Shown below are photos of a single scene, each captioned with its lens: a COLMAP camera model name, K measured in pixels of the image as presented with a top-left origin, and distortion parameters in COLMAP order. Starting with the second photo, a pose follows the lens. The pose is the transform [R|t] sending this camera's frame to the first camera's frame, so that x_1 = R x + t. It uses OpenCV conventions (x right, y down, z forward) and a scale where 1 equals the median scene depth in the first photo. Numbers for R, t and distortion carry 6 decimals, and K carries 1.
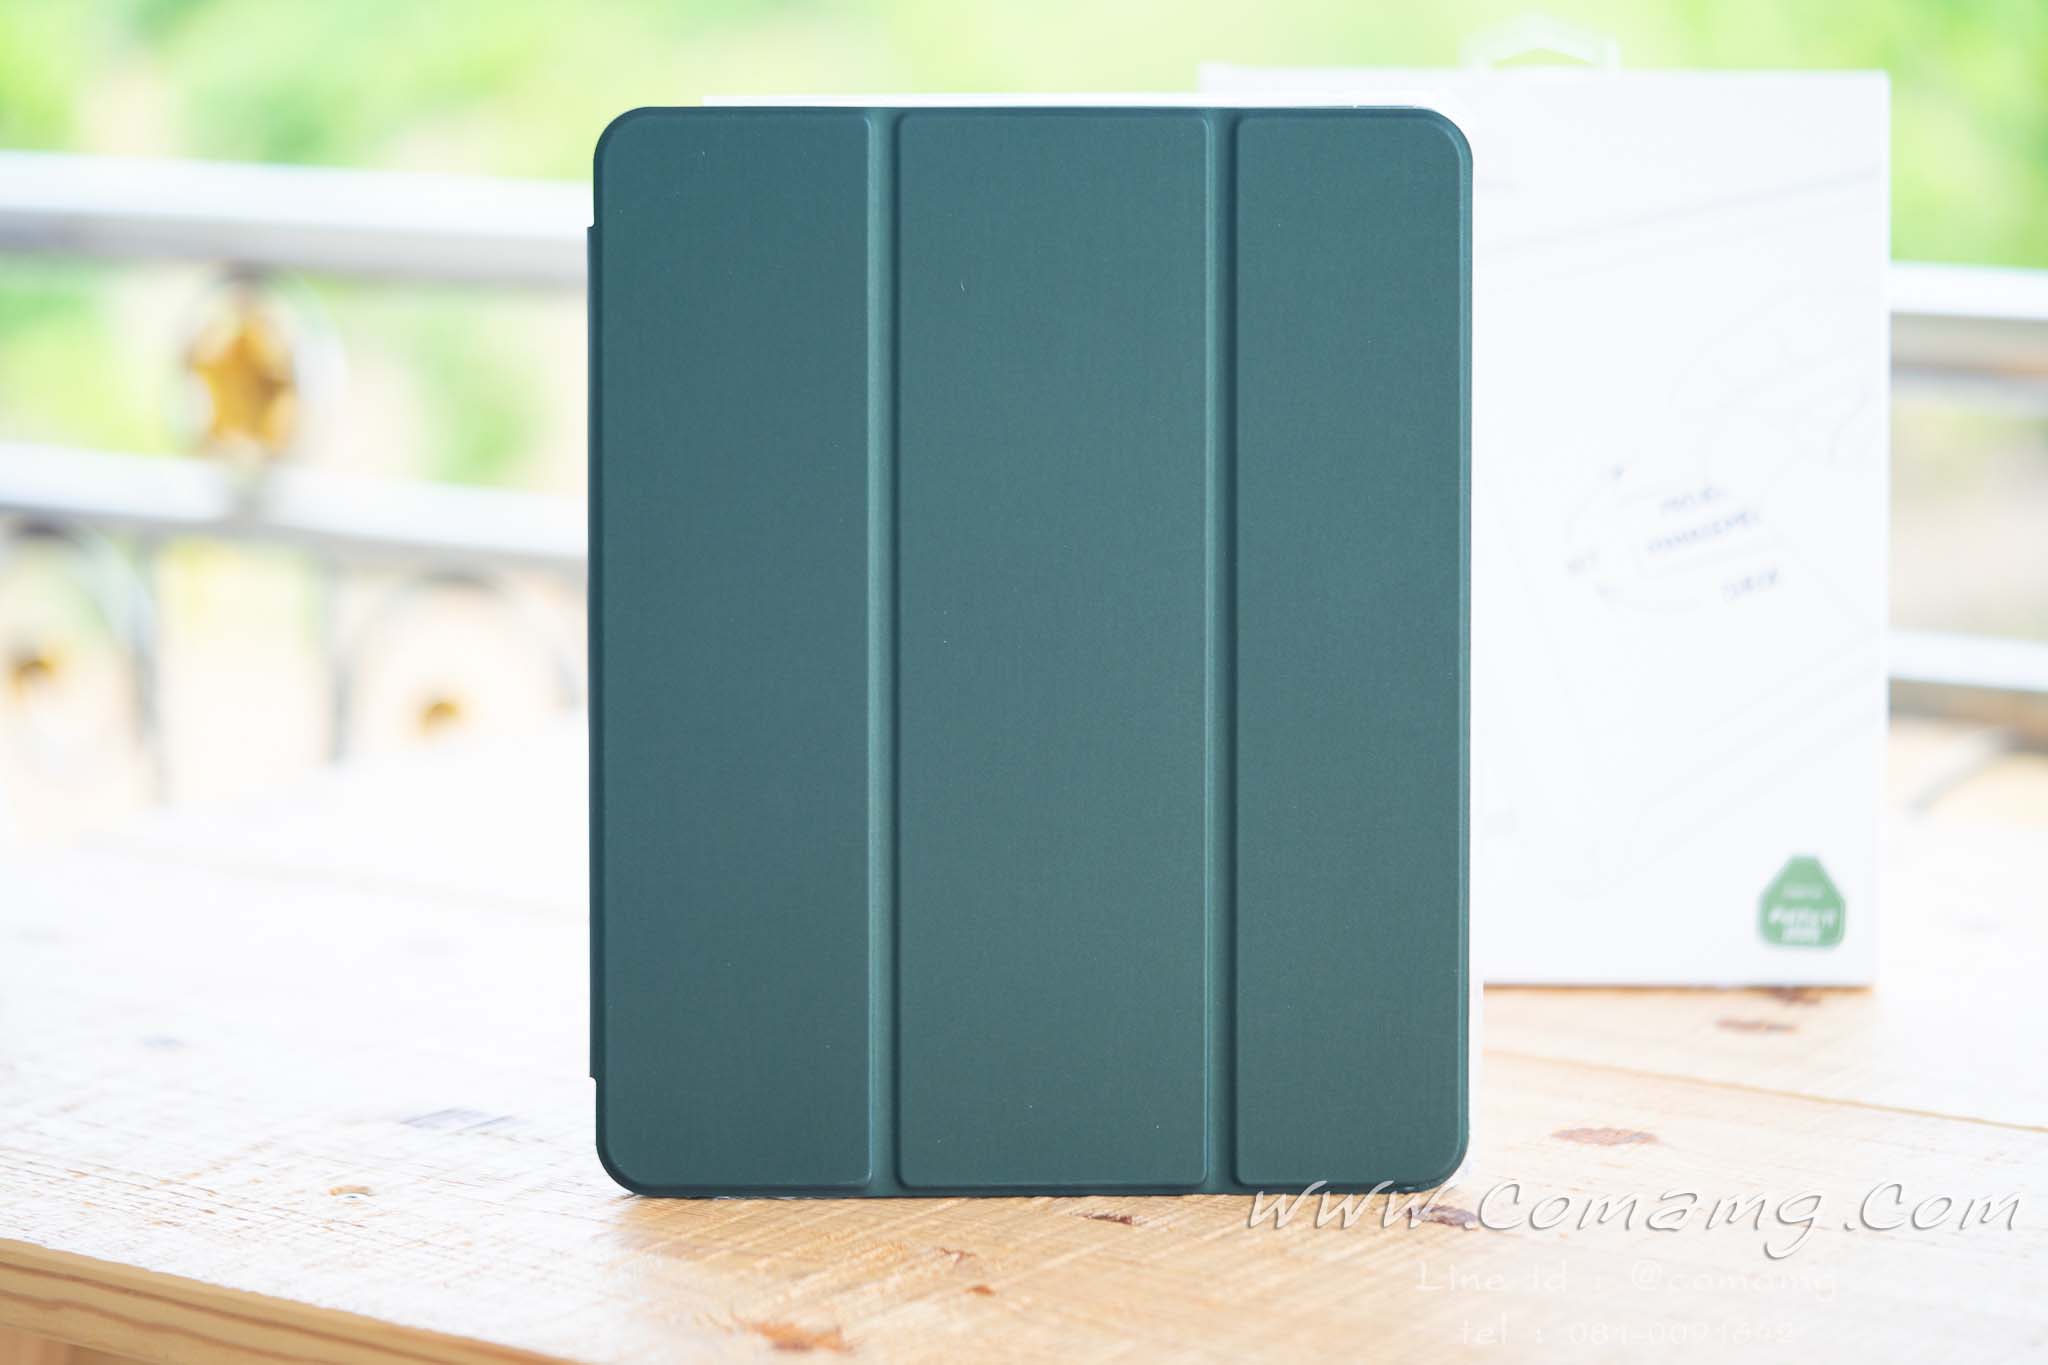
lens RADIAL K [[5427.0, 0, 1036.8], [0, 5427.0, 673.9], [0, 0, 1]] dist [-0.212394, 0.000000]
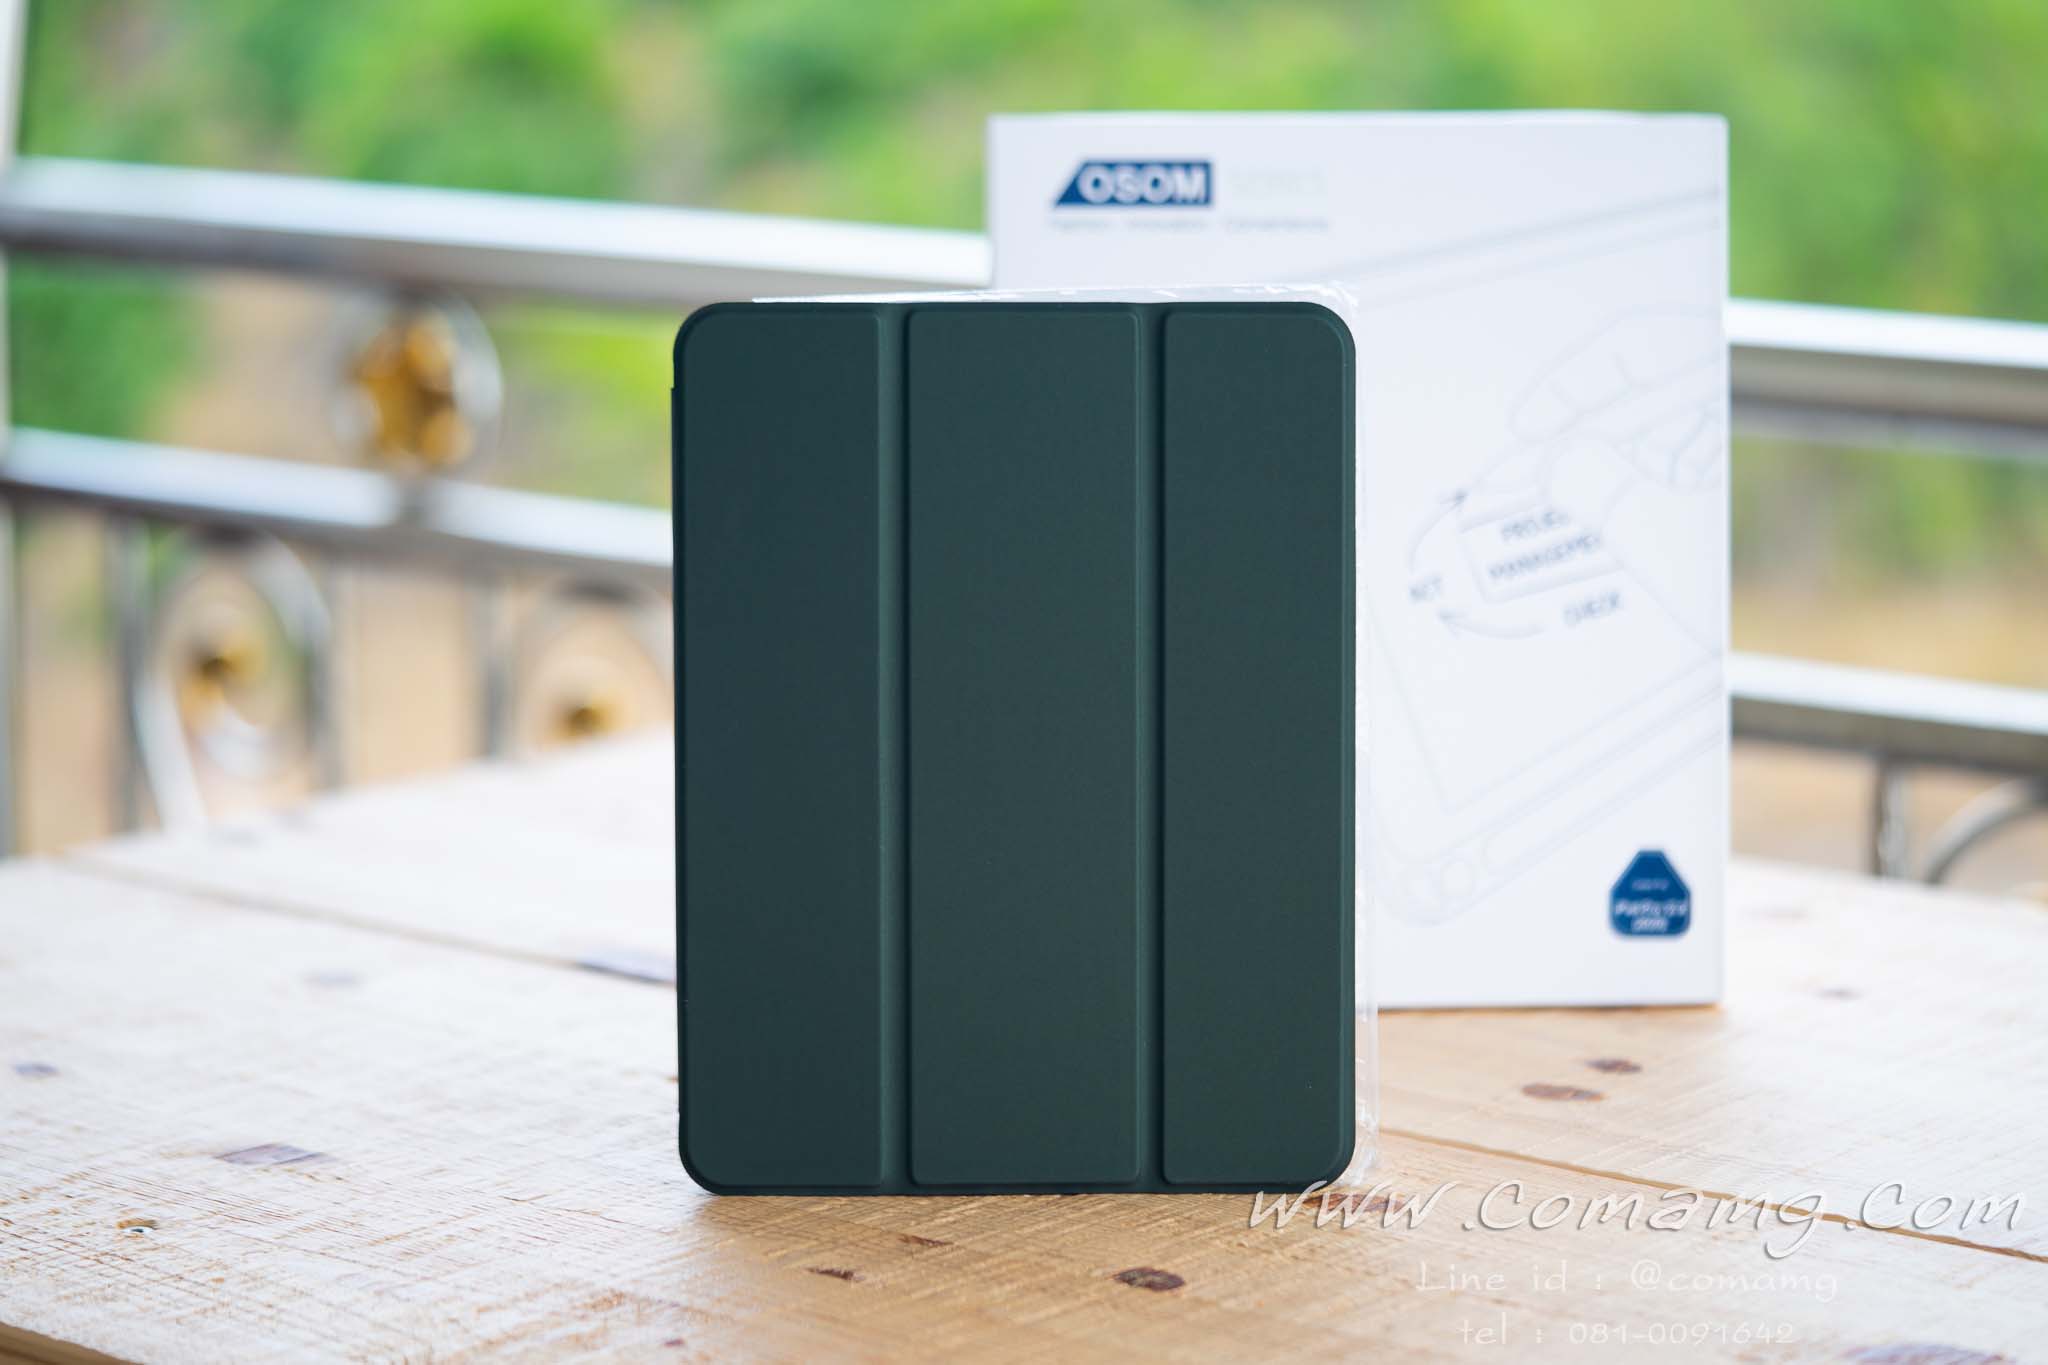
lens RADIAL K [[5410.9, 0, 1007.7], [0, 5410.9, 636.5], [0, 0, 1]] dist [-0.208280, 0.000000]
pose [[0.994021, 0.015871, -0.108025, 0.155454], [-0.015444, 0.999869, 0.004786, -0.027571], [0.108087, -0.003089, 0.994137, -0.031261]]
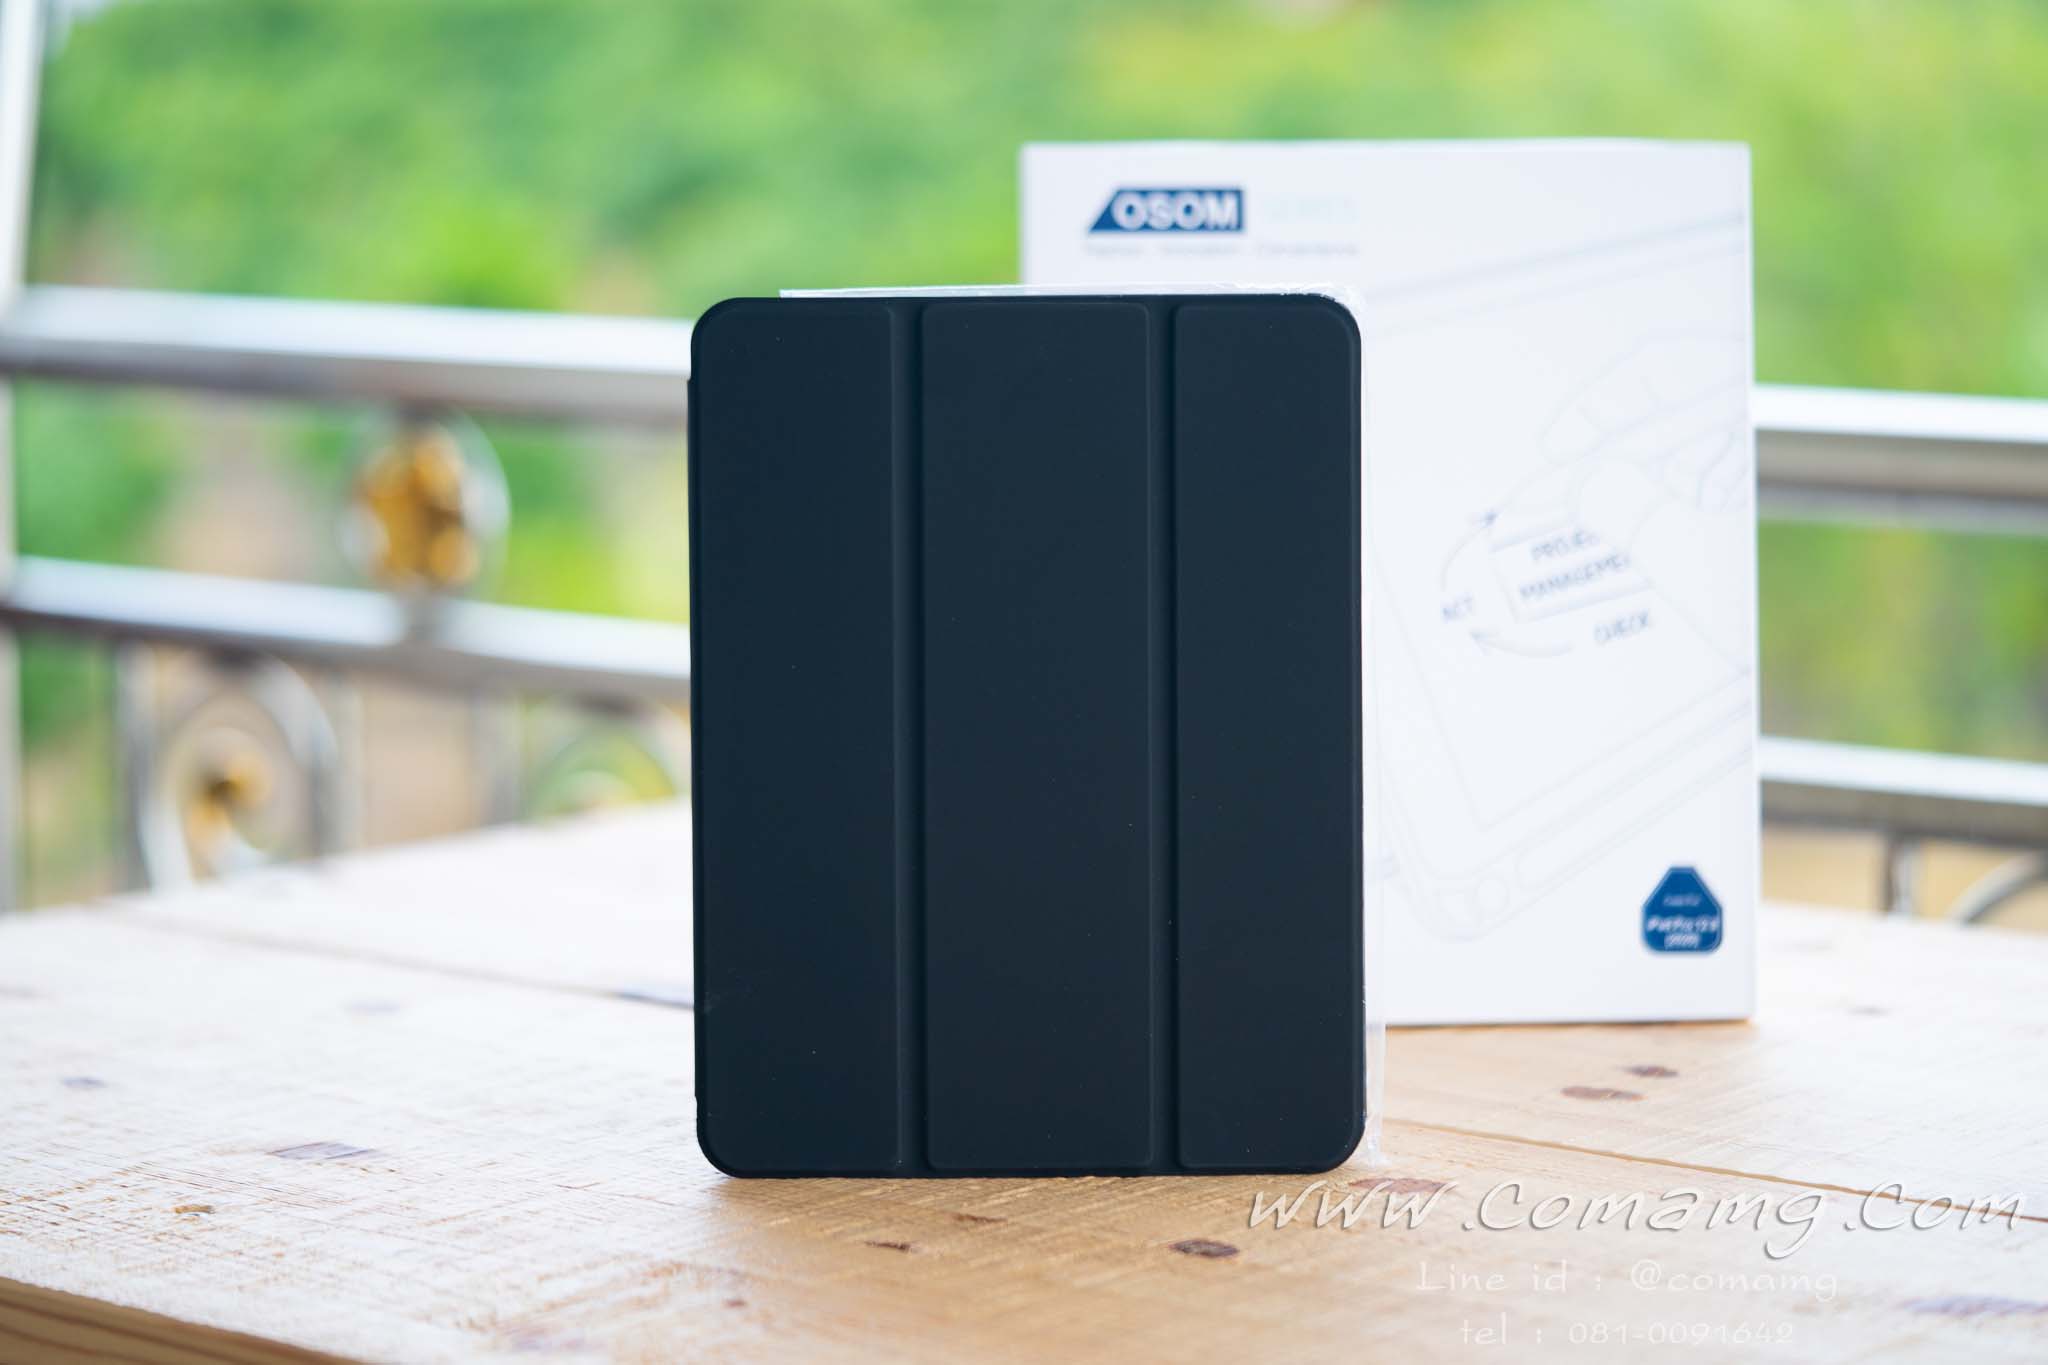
lens RADIAL K [[5410.9, 0, 1016.0], [0, 5410.9, 674.8], [0, 0, 1]] dist [-0.208280, 0.000000]
pose [[0.995116, 0.006781, -0.098483, 0.138563], [-0.010454, 0.999267, -0.036833, 0.027653], [0.098161, 0.037682, 0.994457, -0.044274]]
